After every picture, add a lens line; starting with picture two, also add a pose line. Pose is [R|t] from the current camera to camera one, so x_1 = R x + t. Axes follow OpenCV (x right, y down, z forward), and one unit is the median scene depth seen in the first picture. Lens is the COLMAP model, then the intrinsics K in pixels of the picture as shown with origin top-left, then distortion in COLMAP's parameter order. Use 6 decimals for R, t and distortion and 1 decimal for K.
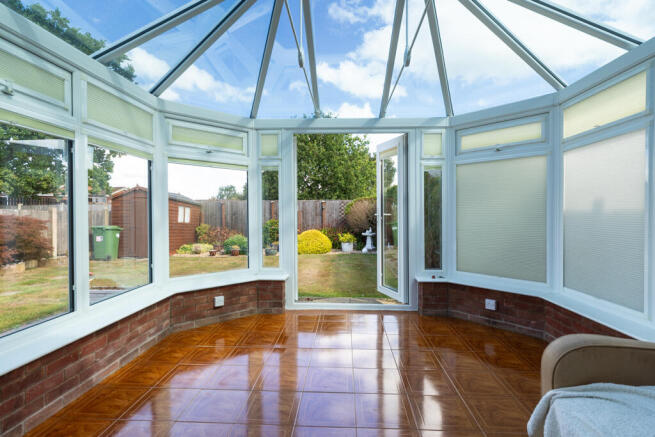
lens RADIAL K [[322.0, 0, 326.7], [0, 322.0, 217.9], [0, 0, 1]] dist [0.005346, -0.003200]
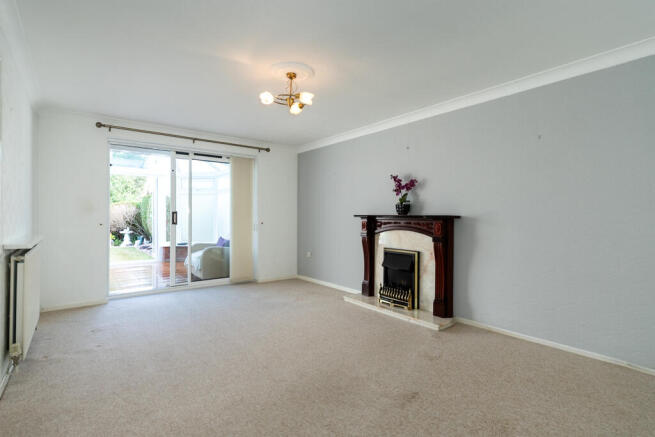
lens RADIAL K [[322.0, 0, 324.7], [0, 322.0, 218.5], [0, 0, 1]] dist [0.005346, -0.003200]
pose [[0.760154, 0.004702, 0.649726, -0.095579], [0.001672, 0.999956, -0.009194, 0.010049], [-0.649741, 0.008075, 0.760113, -0.433485]]
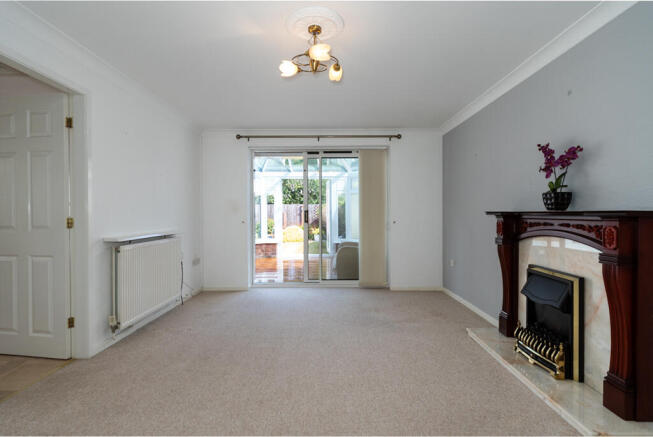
lens RADIAL K [[321.0, 0, 326.9], [0, 321.0, 218.4], [0, 0, 1]] dist [0.005346, -0.003200]
pose [[0.998979, 0.002010, 0.045126, 0.039476], [-0.001852, 0.999992, -0.003545, 0.009069], [-0.045133, 0.003458, 0.998975, -0.418475]]
